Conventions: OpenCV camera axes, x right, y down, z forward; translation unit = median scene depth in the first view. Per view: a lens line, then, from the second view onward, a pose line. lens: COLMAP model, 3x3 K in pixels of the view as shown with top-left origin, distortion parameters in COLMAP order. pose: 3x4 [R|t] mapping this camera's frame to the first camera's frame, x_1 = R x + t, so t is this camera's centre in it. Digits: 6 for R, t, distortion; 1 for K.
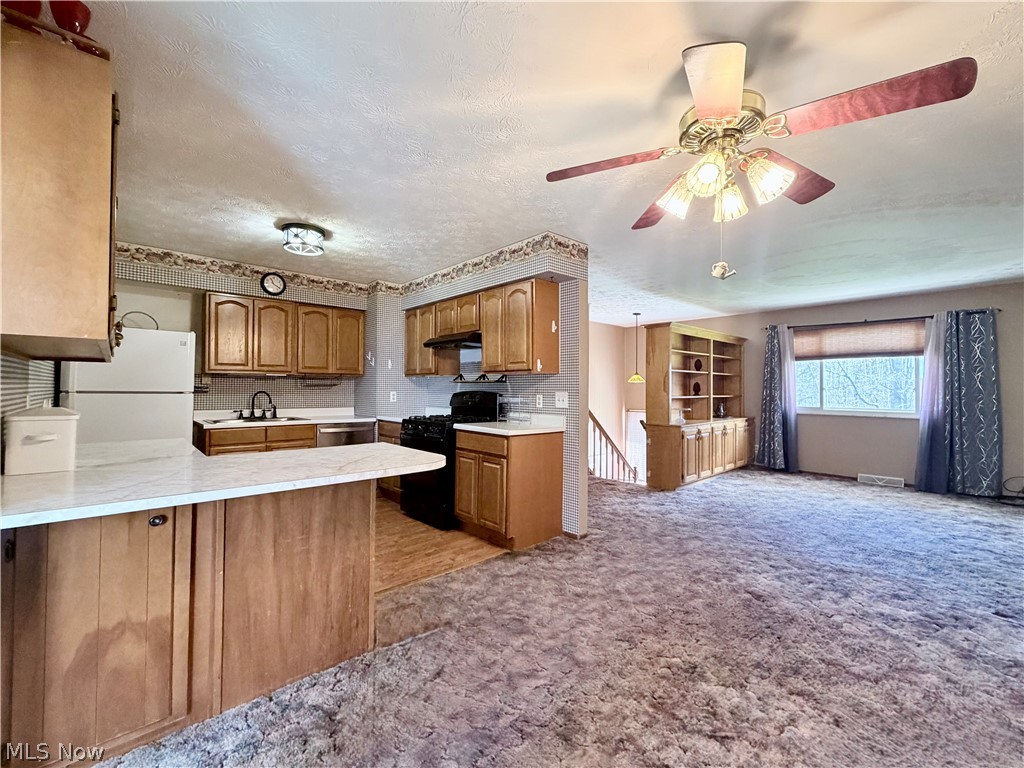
lens RADIAL K [[430.2, 0, 514.1], [0, 430.2, 382.8], [0, 0, 1]] dist [-0.000760, 0.000243]
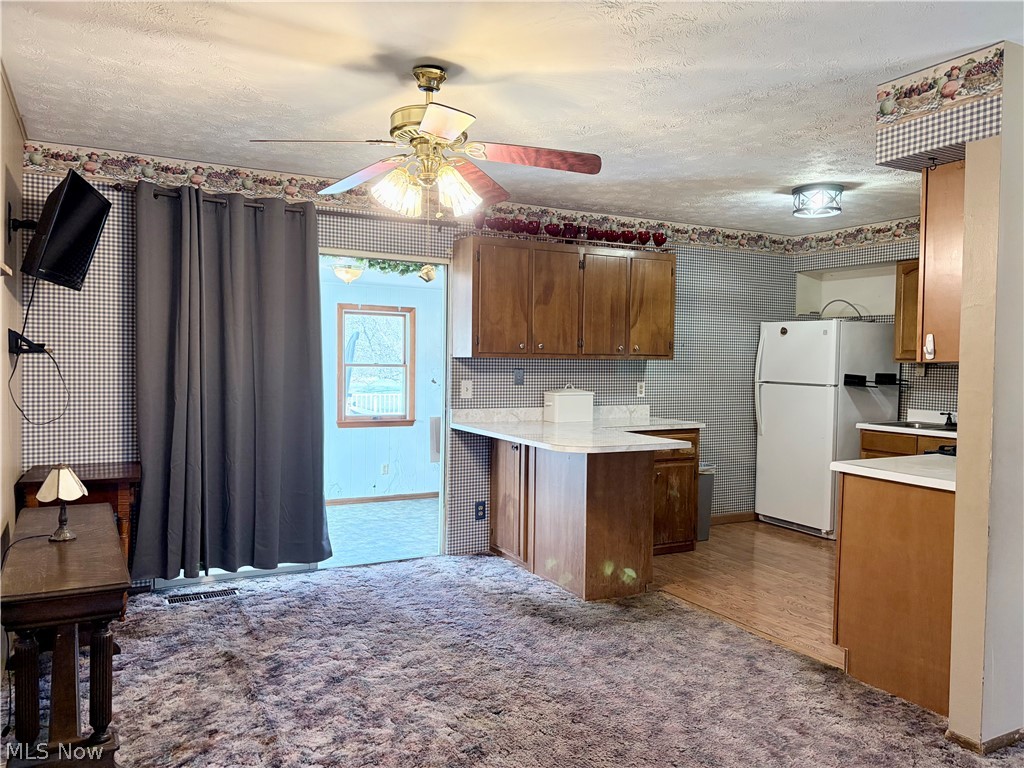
lens RADIAL K [[771.5, 0, 510.7], [0, 771.5, 384.6], [0, 0, 1]] dist [0.038852, -0.019899]
pose [[-0.248306, 0.022481, -0.968421, 0.999166], [-0.002419, 0.999713, 0.023828, -0.016897], [0.968679, 0.008260, -0.248181, 0.739188]]
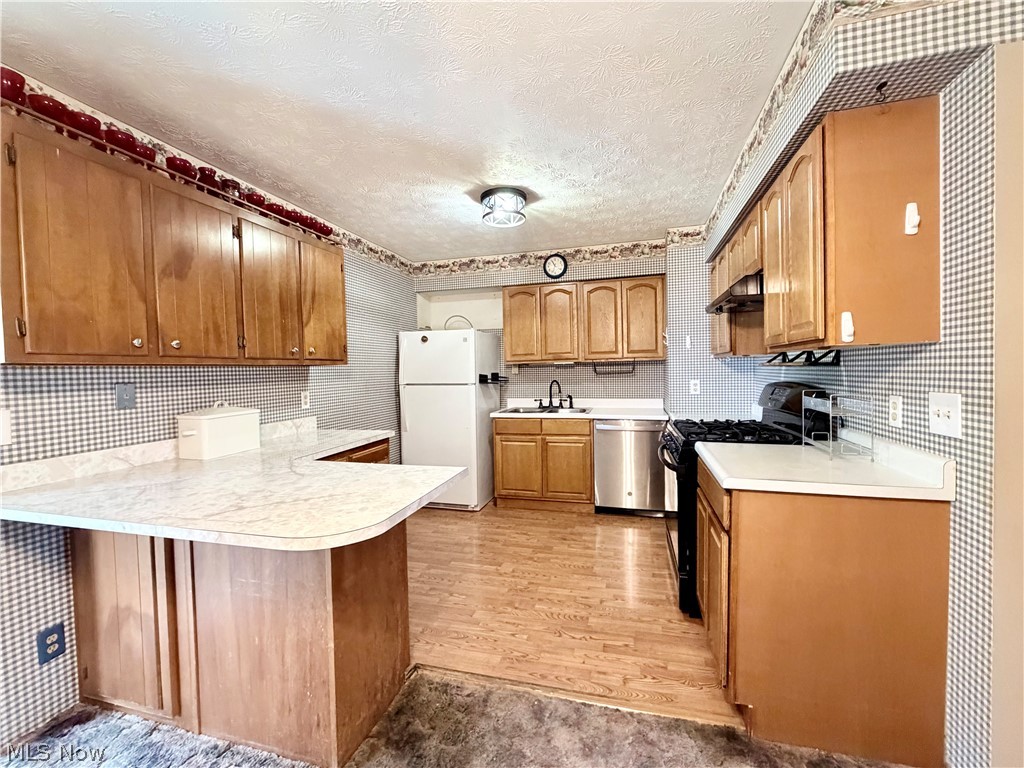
lens RADIAL K [[430.2, 0, 515.4], [0, 430.2, 383.1], [0, 0, 1]] dist [-0.000760, 0.000243]
pose [[0.533821, 0.008710, -0.845553, 0.227119], [0.036356, 0.998786, 0.033240, -0.012122], [0.844816, -0.048485, 0.532856, 0.501969]]
